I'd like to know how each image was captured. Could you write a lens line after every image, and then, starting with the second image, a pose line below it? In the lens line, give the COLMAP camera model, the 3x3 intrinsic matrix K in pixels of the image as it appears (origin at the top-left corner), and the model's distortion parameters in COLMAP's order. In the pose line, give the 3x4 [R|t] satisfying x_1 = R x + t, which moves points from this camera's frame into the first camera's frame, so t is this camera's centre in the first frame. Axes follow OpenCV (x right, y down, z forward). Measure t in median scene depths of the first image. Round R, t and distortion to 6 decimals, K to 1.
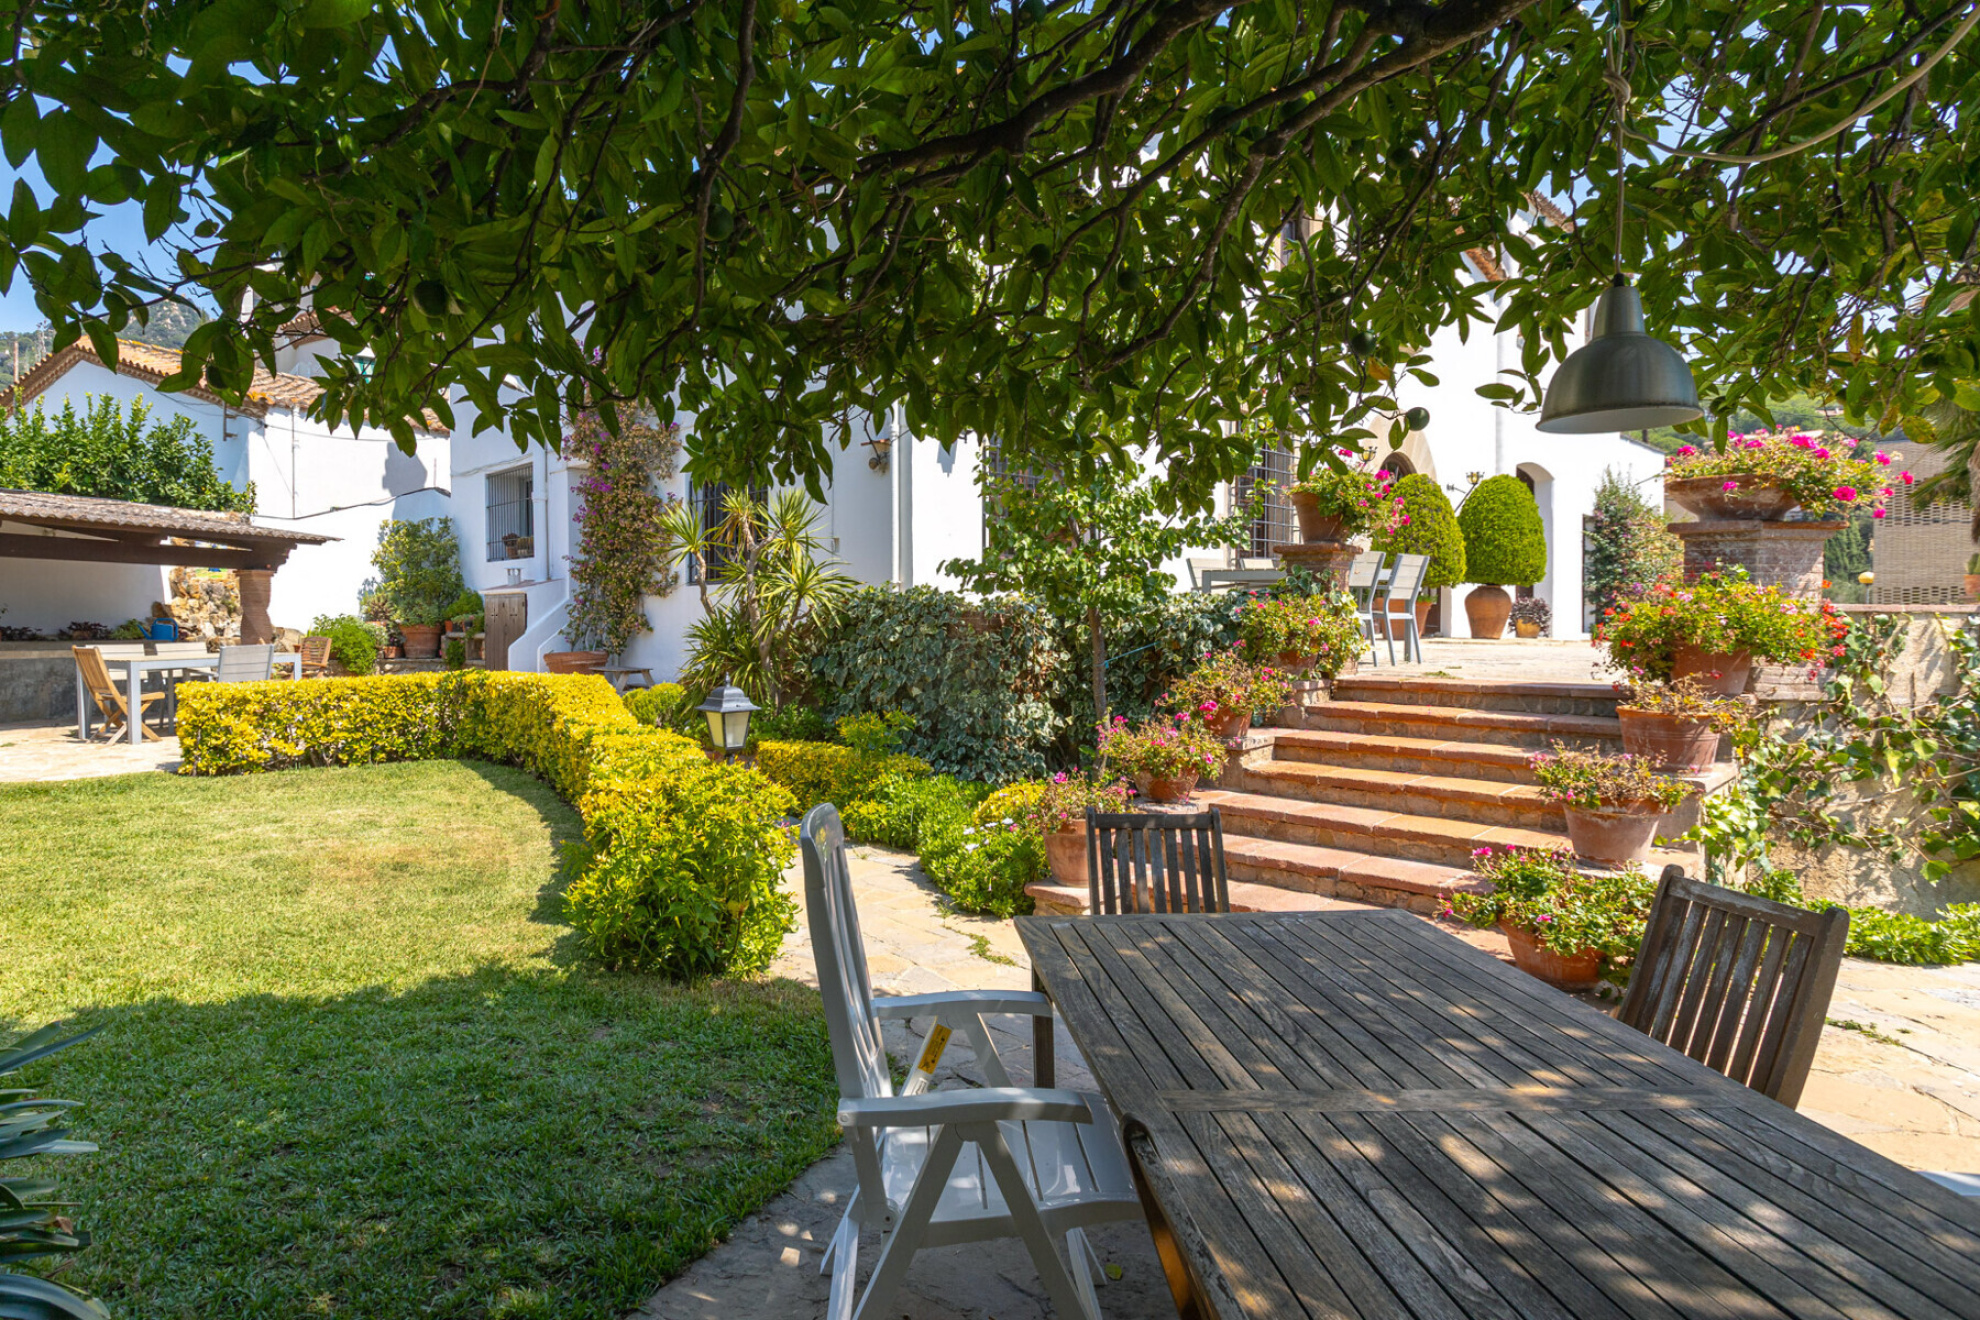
lens RADIAL K [[1089.5, 0, 828.8], [0, 1089.5, 642.0], [0, 0, 1]] dist [-0.012555, 0.011148]
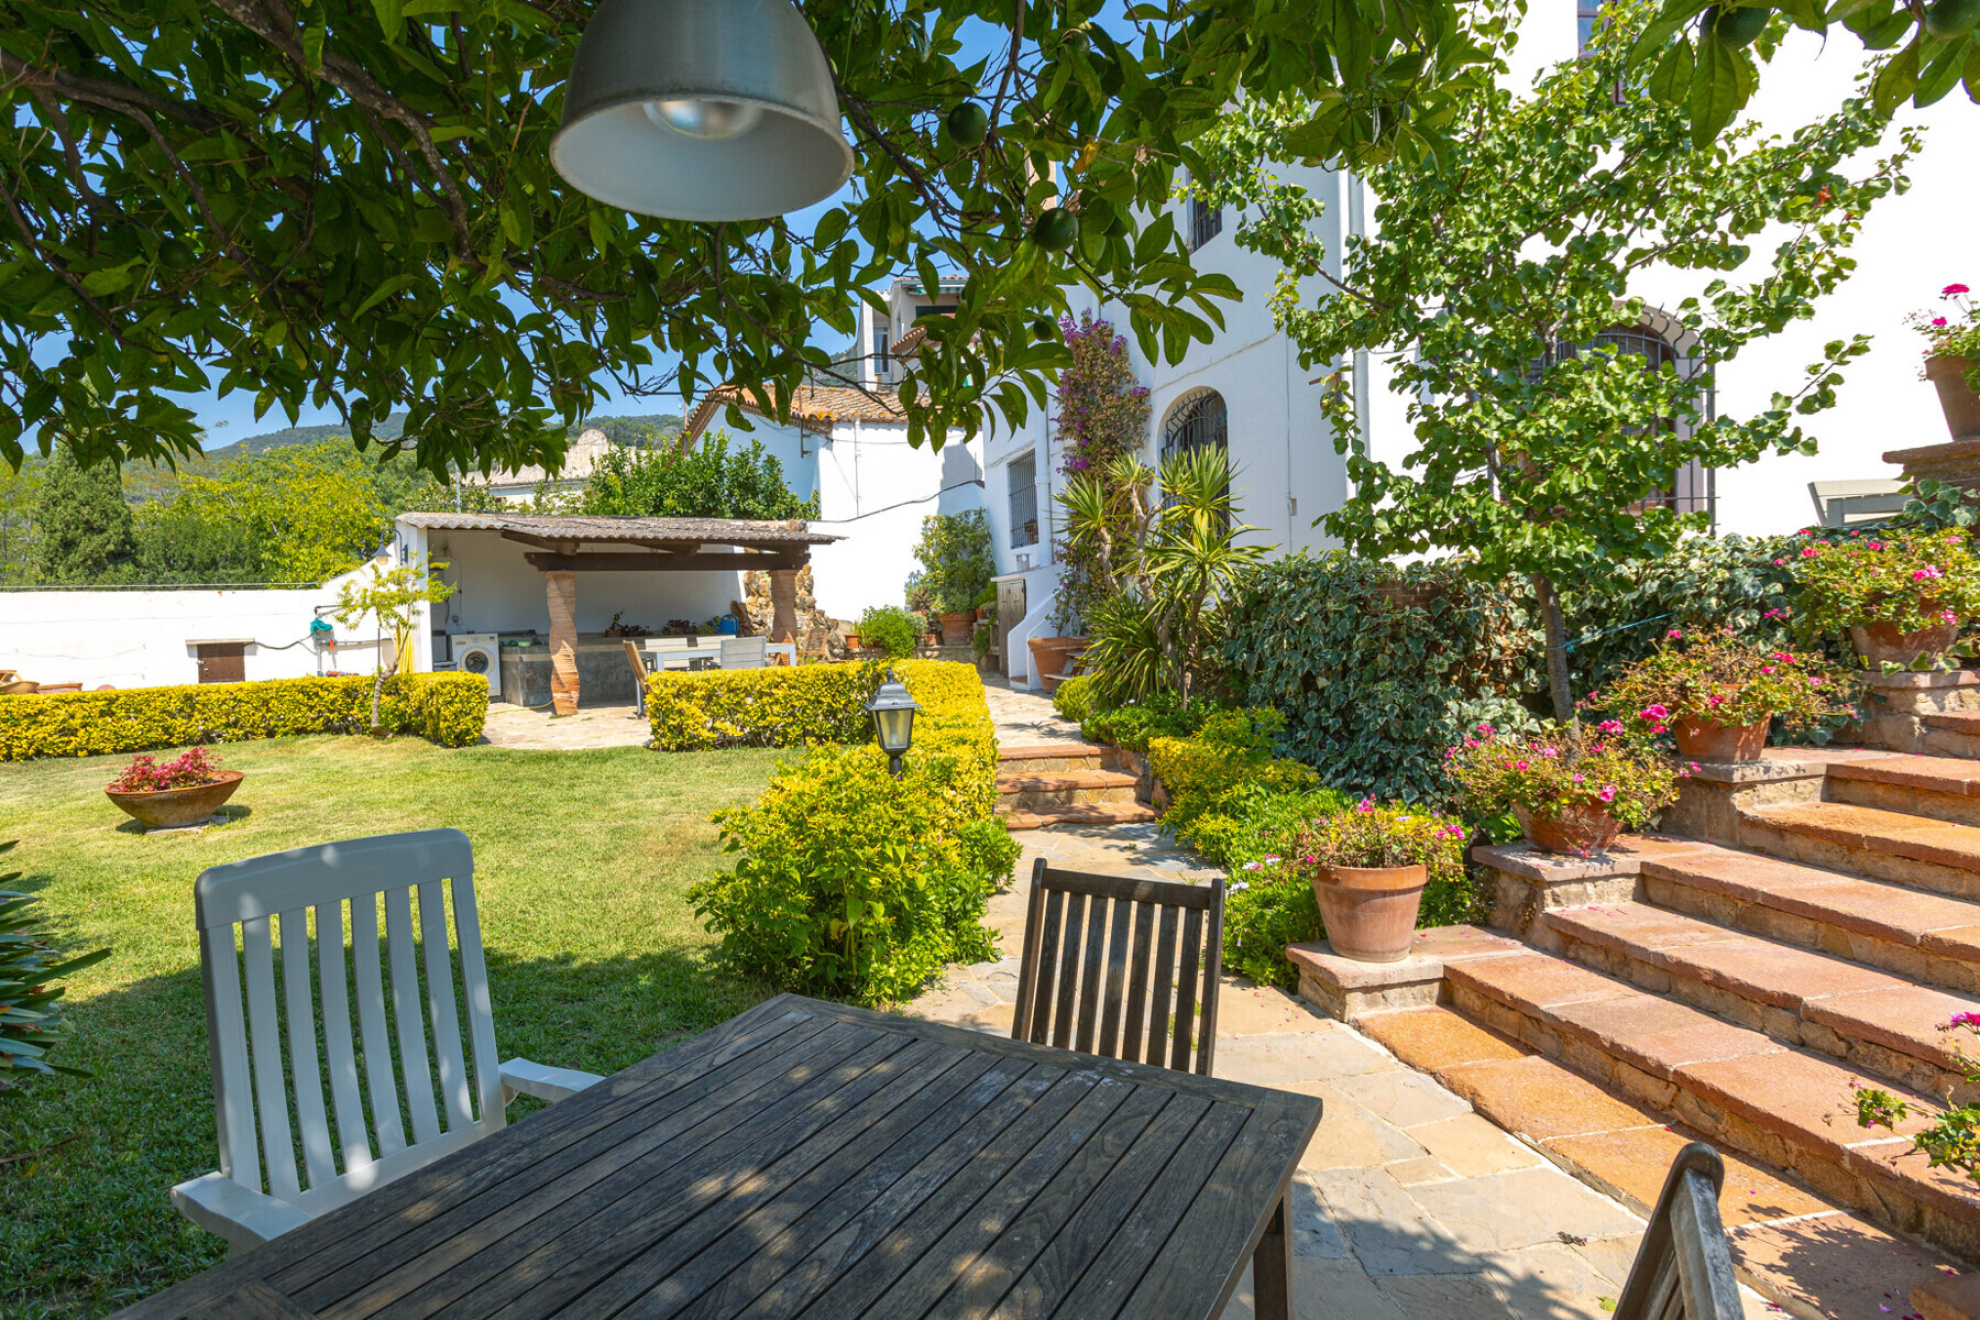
lens RADIAL K [[1070.3, 0, 832.4], [0, 1070.3, 657.1], [0, 0, 1]] dist [-0.004195, 0.006386]
pose [[0.829944, -0.007382, -0.557797, 0.150310], [0.025375, 0.999377, 0.024530, -0.001467], [0.557269, -0.034513, 0.829615, 0.097754]]
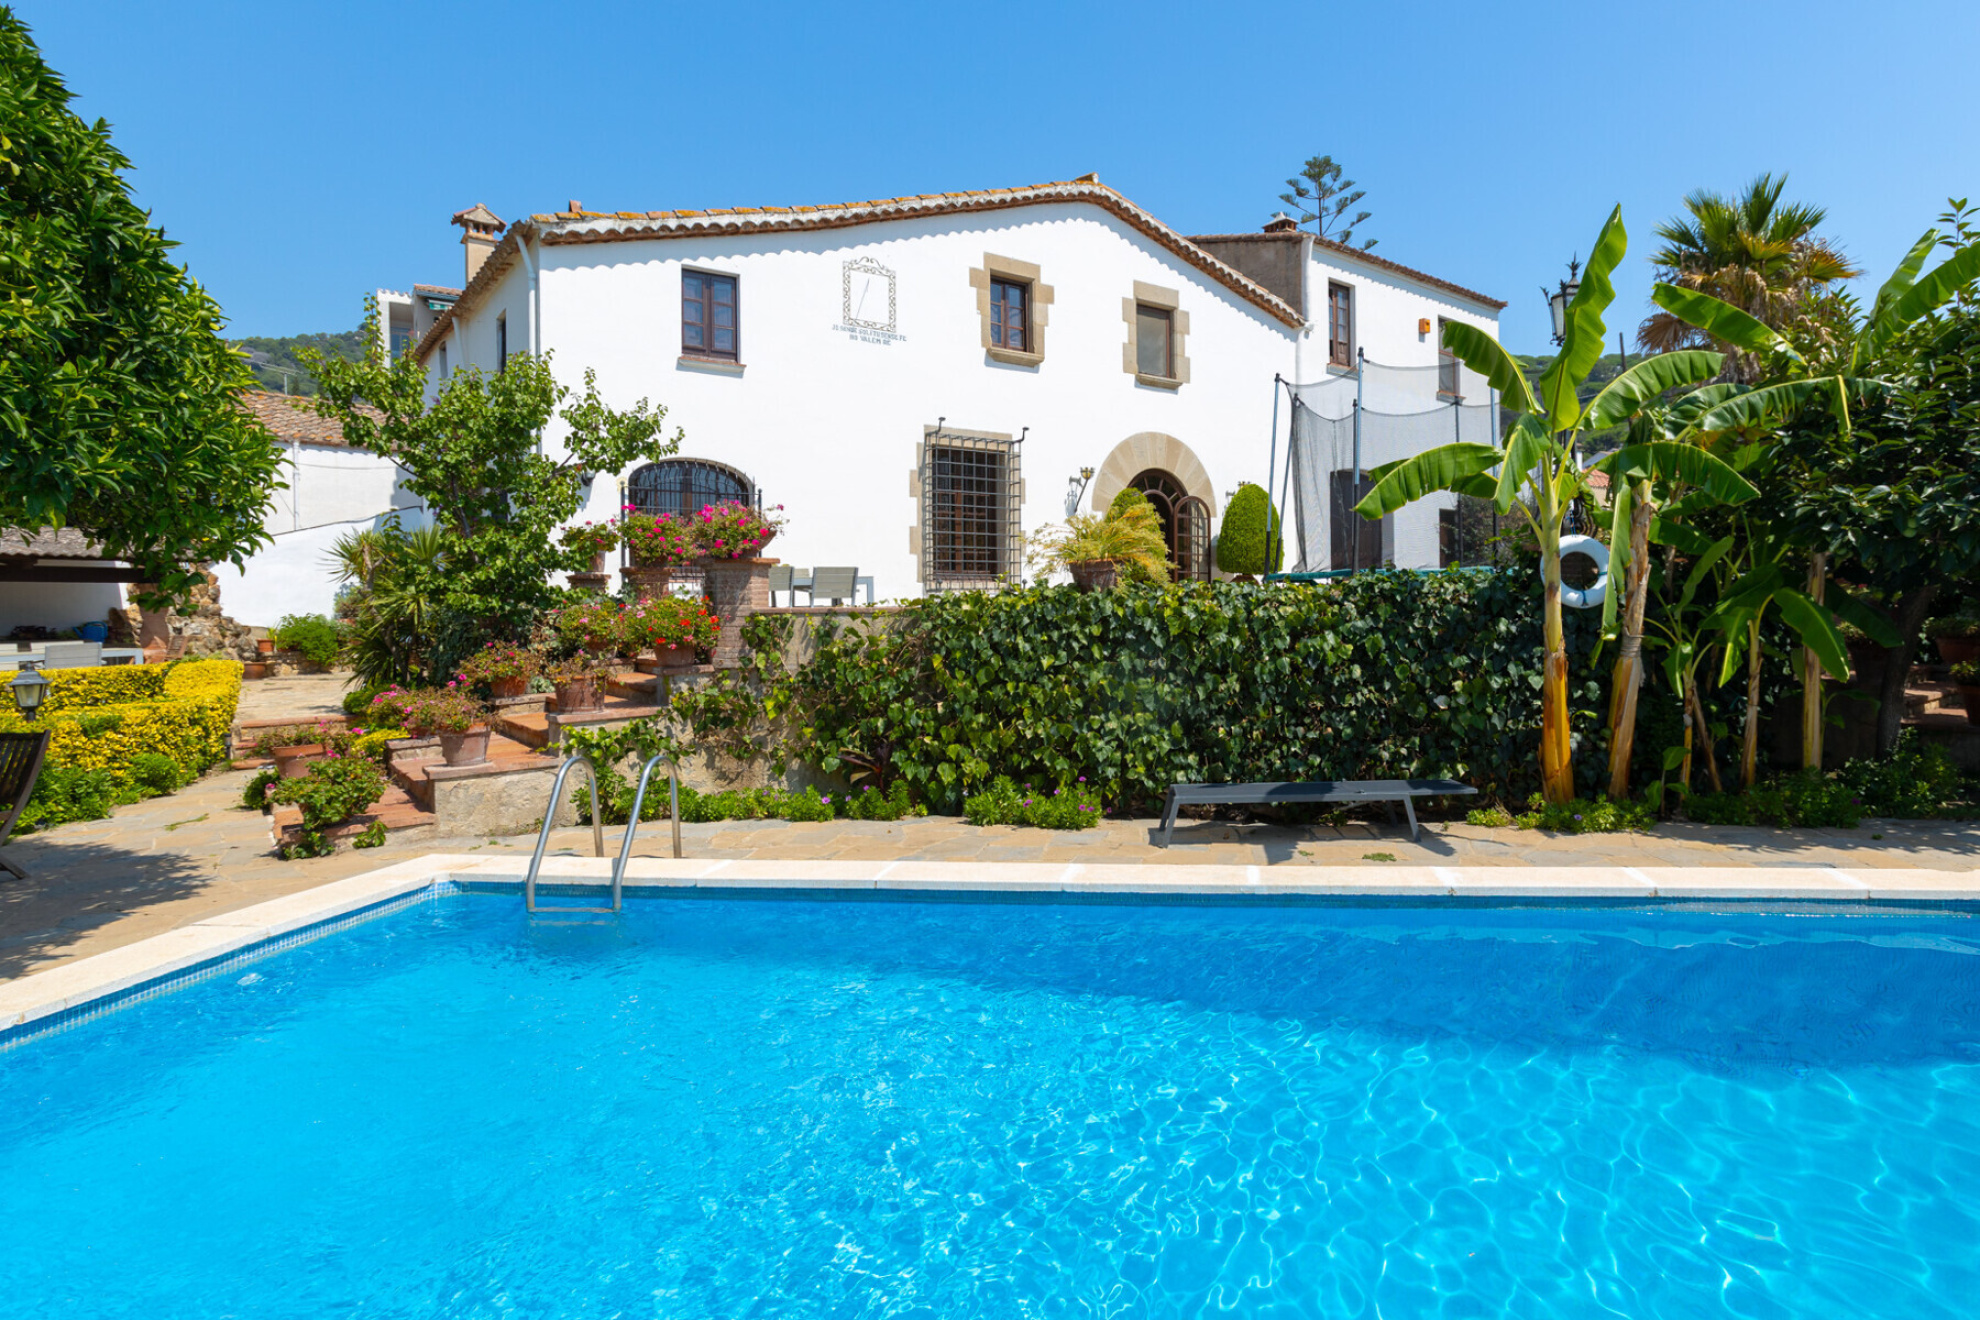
lens RADIAL K [[1053.6, 0, 1166.3], [0, 1053.6, 607.3], [0, 0, 1]] dist [-0.014173, 0.005819]
pose [[0.999670, -0.016264, 0.019875, 0.681819], [0.016472, 0.999811, -0.010366, -0.005610], [-0.019702, 0.010690, 0.999749, -0.273605]]
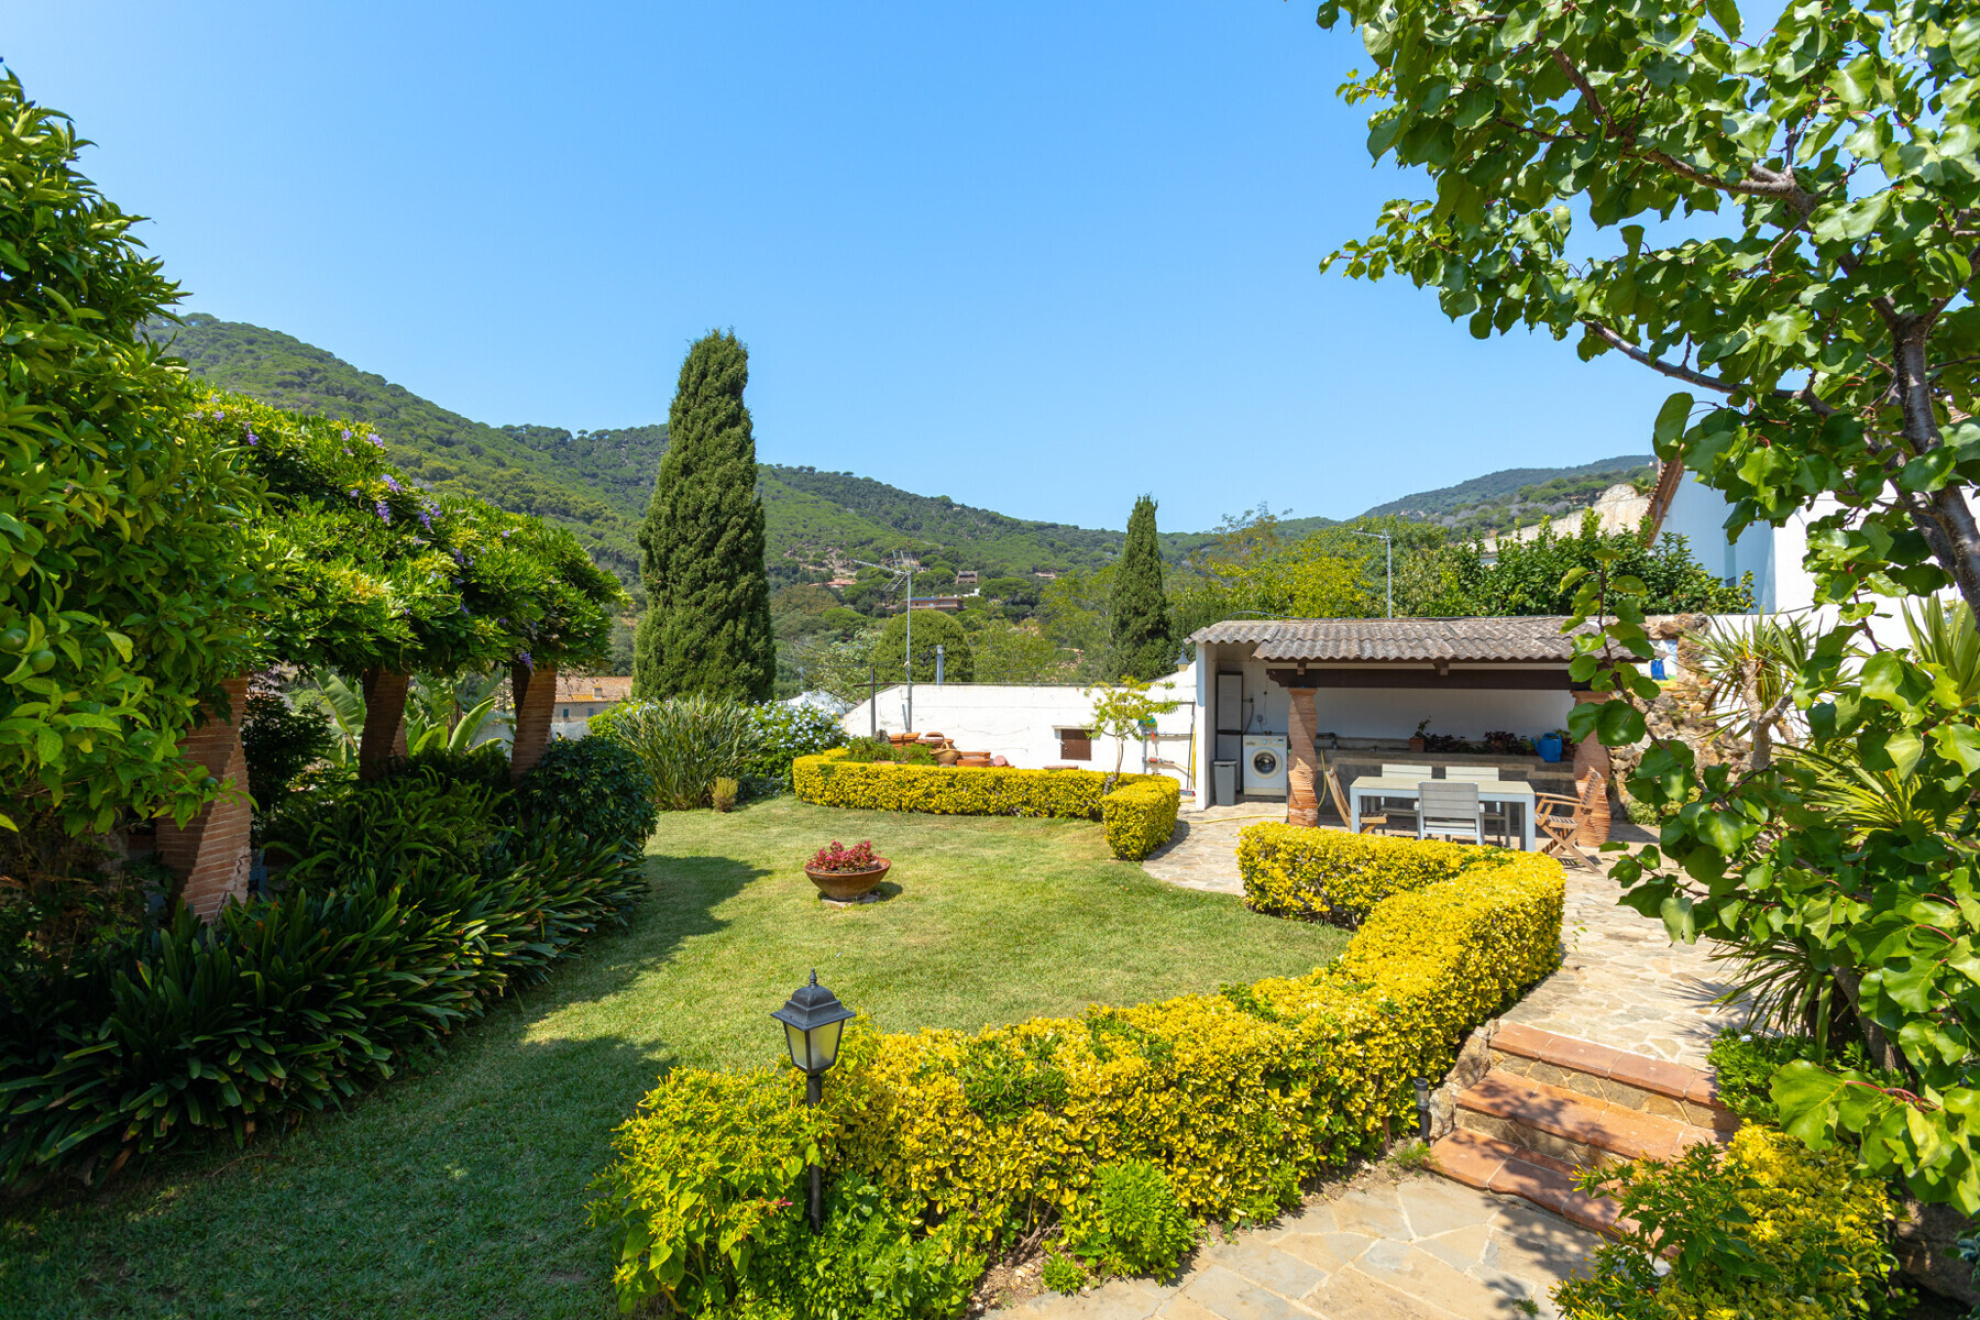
lens RADIAL K [[955.3, 0, 988.5], [0, 955.3, 655.5], [0, 0, 1]] dist [-0.002571, 0.003138]
pose [[0.094820, -0.018037, -0.995331, 0.251222], [-0.016275, 0.999674, -0.019666, -0.076080], [0.995361, 0.018063, 0.094495, 0.434622]]
